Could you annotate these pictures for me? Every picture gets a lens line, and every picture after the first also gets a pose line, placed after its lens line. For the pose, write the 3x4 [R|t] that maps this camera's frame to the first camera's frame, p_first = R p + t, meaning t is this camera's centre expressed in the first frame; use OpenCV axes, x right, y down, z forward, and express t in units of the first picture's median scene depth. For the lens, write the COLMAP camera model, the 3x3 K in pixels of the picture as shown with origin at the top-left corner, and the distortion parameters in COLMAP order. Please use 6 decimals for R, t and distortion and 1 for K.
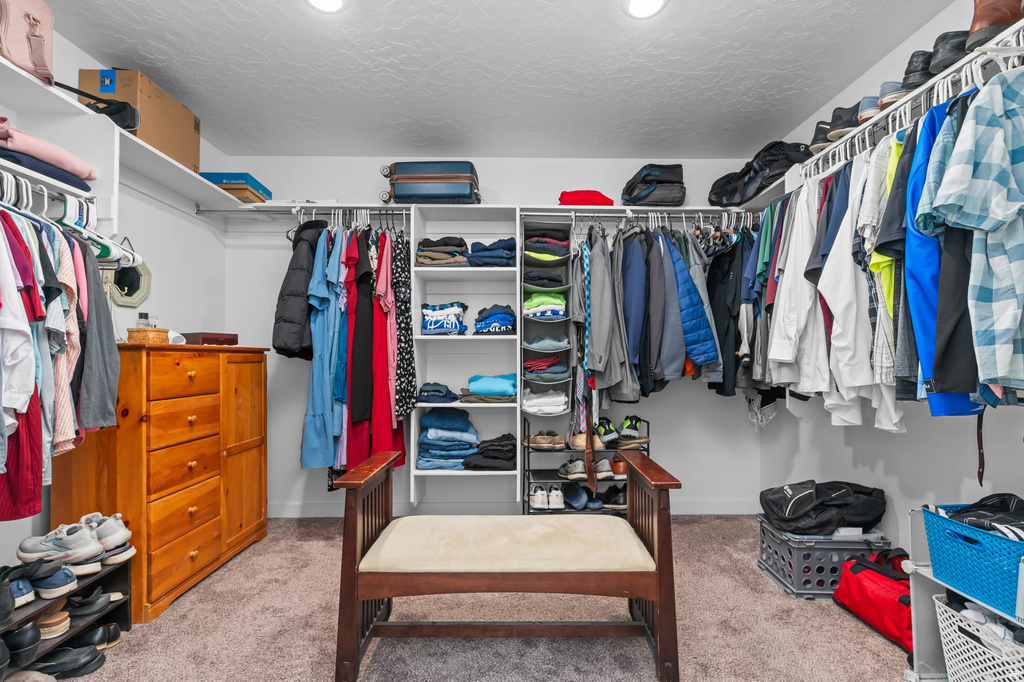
lens RADIAL K [[446.0, 0, 511.2], [0, 446.0, 350.0], [0, 0, 1]] dist [-0.001130, -0.000102]
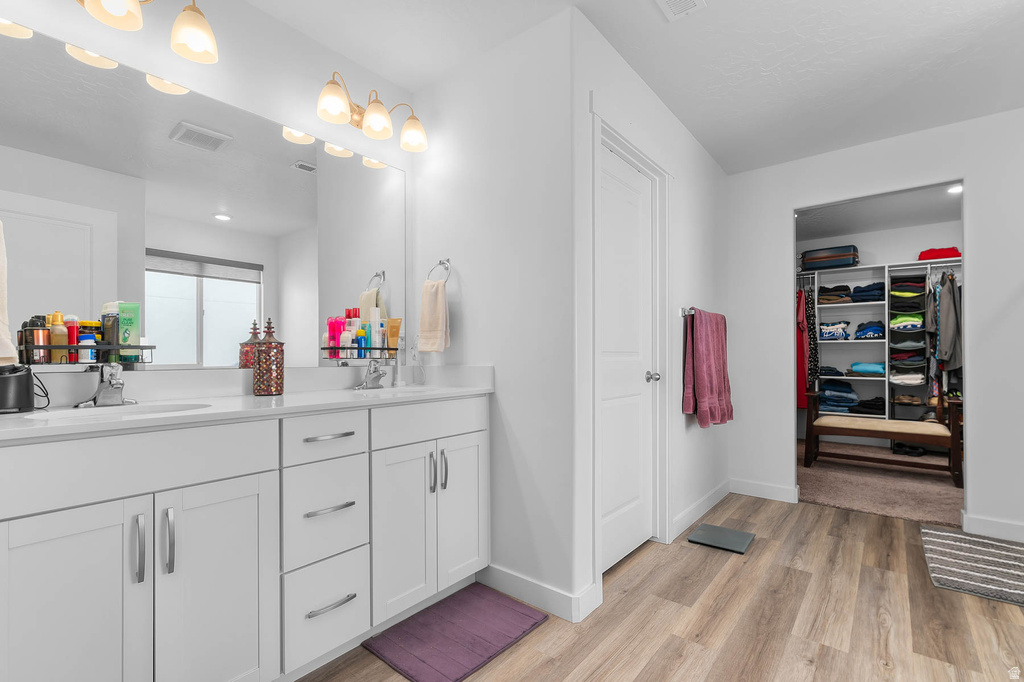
lens RADIAL K [[465.4, 0, 513.6], [0, 465.4, 351.6], [0, 0, 1]] dist [0.000603, 0.000182]
pose [[0.775649, -0.001492, -0.631163, 0.033190], [0.014229, 0.999784, 0.015124, -0.034389], [0.631004, -0.020712, 0.775503, -1.350535]]
